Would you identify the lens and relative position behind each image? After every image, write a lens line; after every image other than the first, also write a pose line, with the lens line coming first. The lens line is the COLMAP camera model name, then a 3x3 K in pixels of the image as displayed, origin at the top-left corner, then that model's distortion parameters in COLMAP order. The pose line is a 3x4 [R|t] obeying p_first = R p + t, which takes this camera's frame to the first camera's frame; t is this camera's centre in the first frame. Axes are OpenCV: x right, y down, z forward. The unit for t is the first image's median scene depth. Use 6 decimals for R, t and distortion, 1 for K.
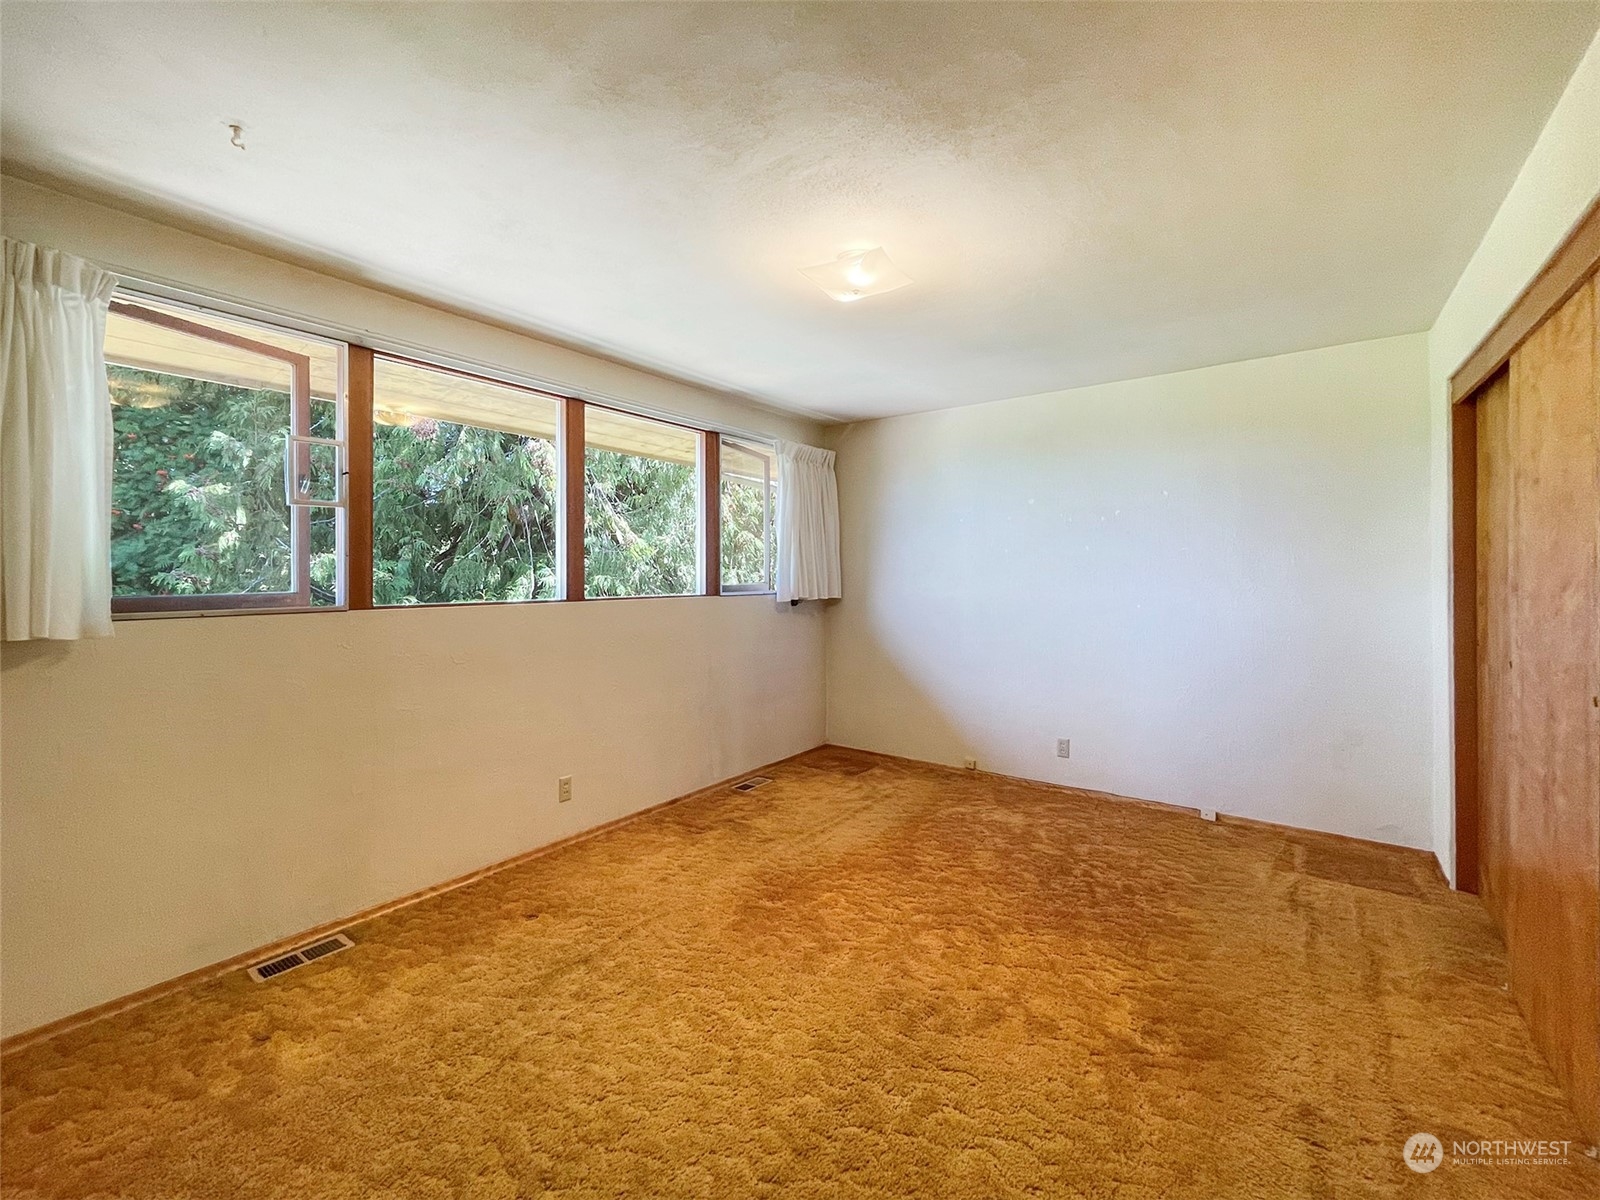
lens RADIAL K [[658.4, 0, 792.9], [0, 658.4, 591.2], [0, 0, 1]] dist [0.000958, 0.000309]
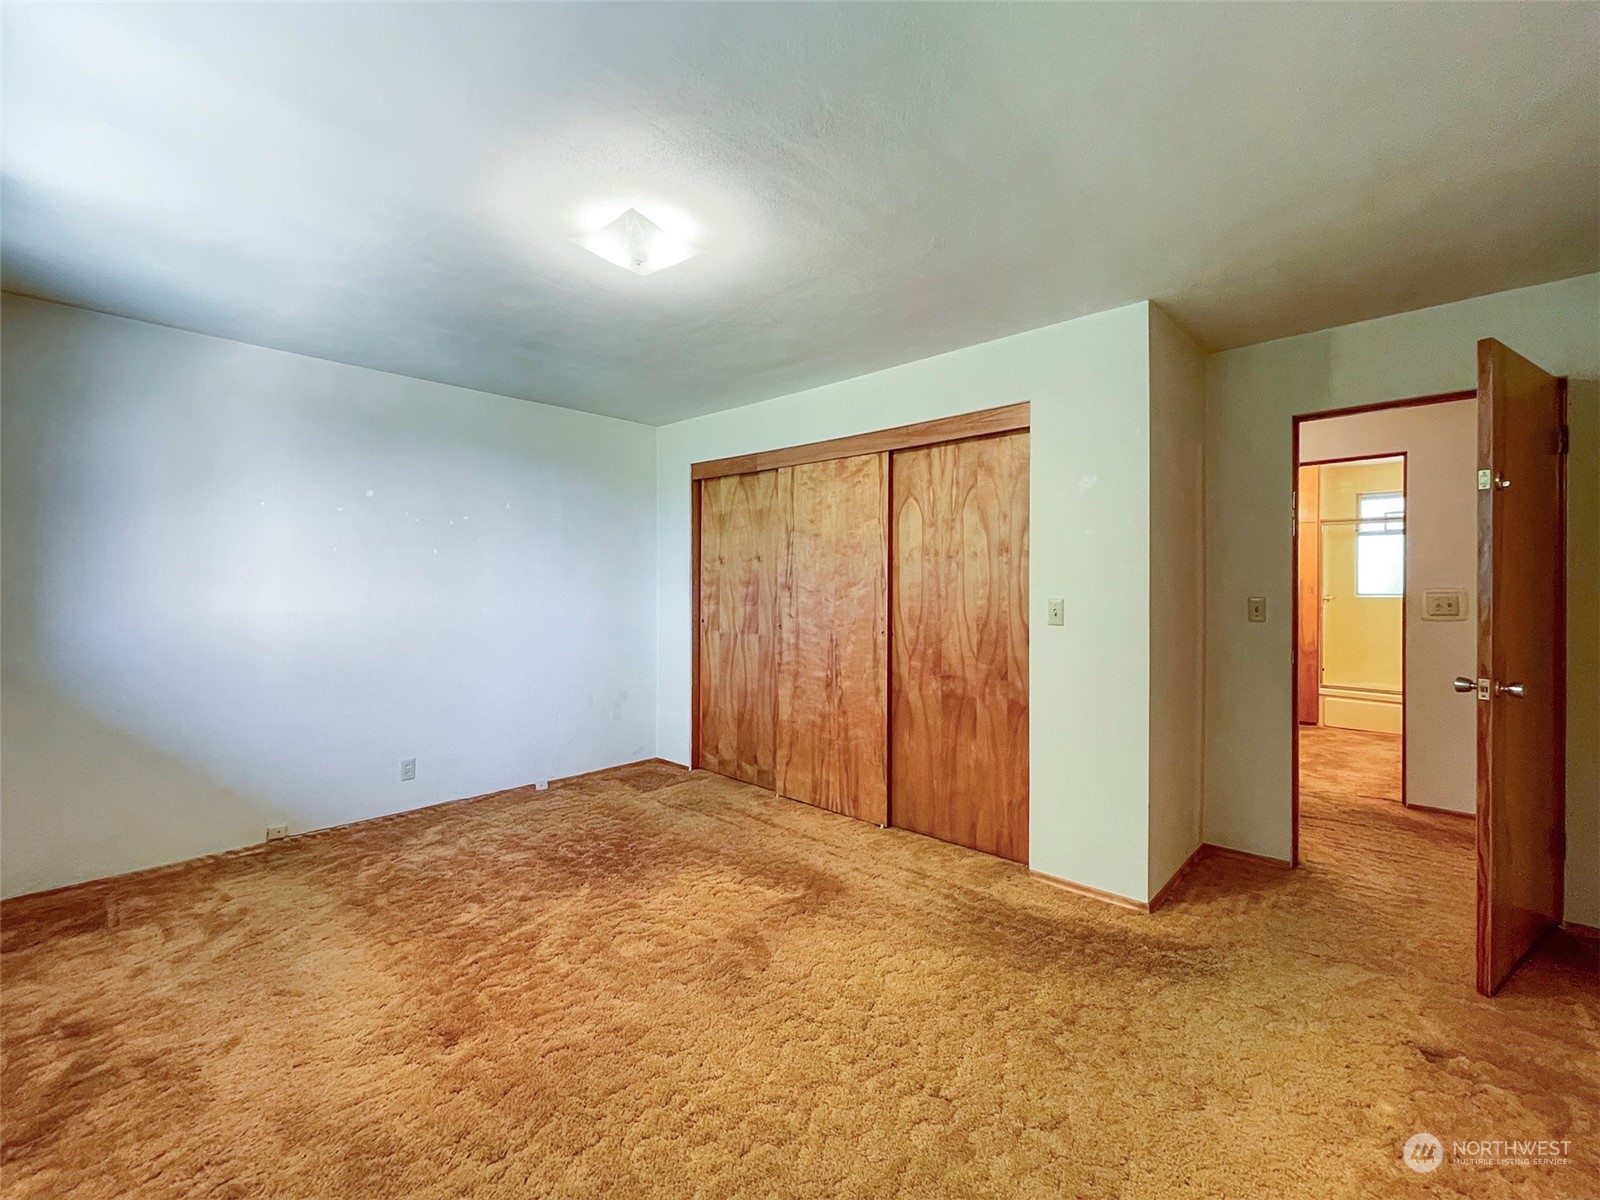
lens RADIAL K [[658.4, 0, 792.9], [0, 658.4, 591.2], [0, 0, 1]] dist [0.000958, 0.000309]
pose [[0.145825, -0.006854, 0.989287, -0.461504], [0.017807, 0.999832, 0.004303, -0.003011], [-0.989150, 0.016988, 0.145922, 0.380273]]
